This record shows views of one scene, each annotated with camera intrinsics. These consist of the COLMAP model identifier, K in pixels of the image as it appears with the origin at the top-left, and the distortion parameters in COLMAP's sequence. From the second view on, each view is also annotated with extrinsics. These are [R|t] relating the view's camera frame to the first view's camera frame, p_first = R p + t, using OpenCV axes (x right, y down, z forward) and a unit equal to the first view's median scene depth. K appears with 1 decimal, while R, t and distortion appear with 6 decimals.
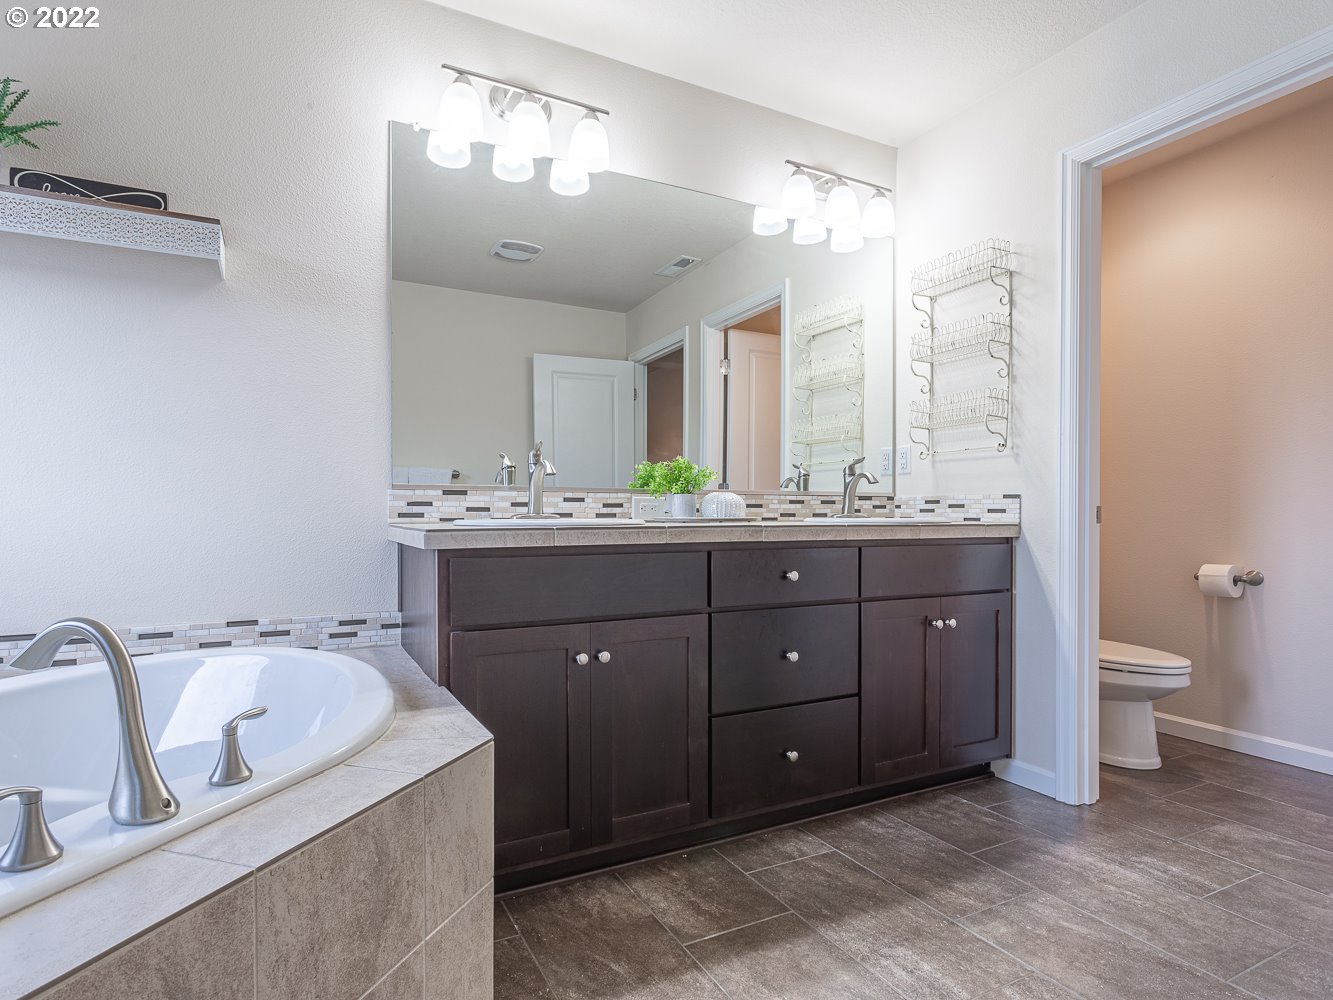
lens RADIAL K [[726.9, 0, 667.6], [0, 726.9, 510.1], [0, 0, 1]] dist [0.018927, -0.001942]
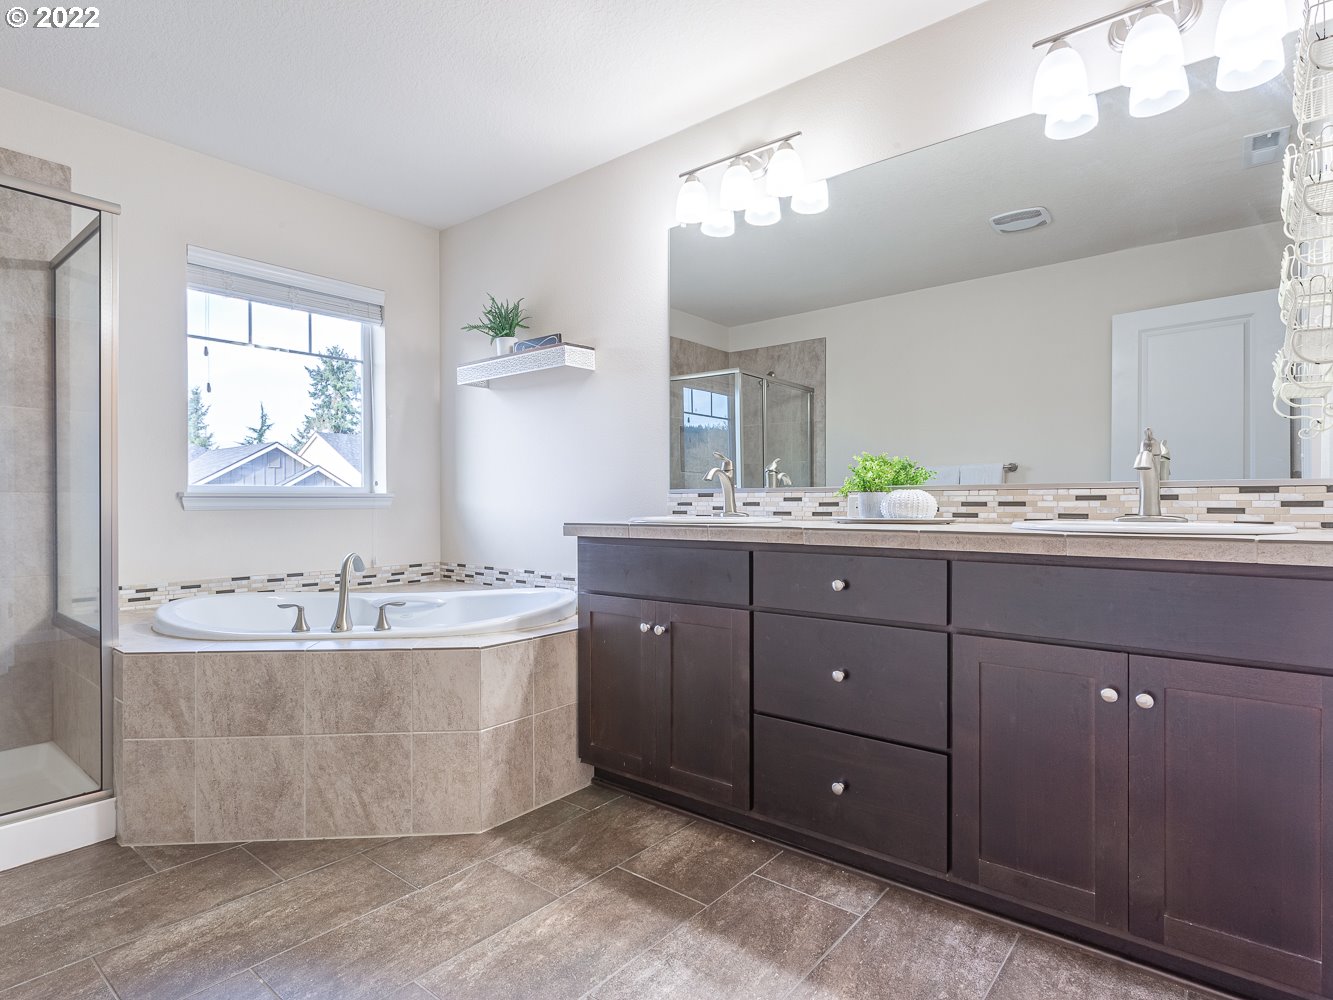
lens RADIAL K [[726.9, 0, 667.4], [0, 726.9, 503.9], [0, 0, 1]] dist [0.018927, -0.001942]
pose [[0.391614, -0.006359, -0.920108, 0.851445], [-0.002866, 0.999963, -0.008131, 0.001849], [0.920125, 0.005822, 0.391581, 0.434437]]
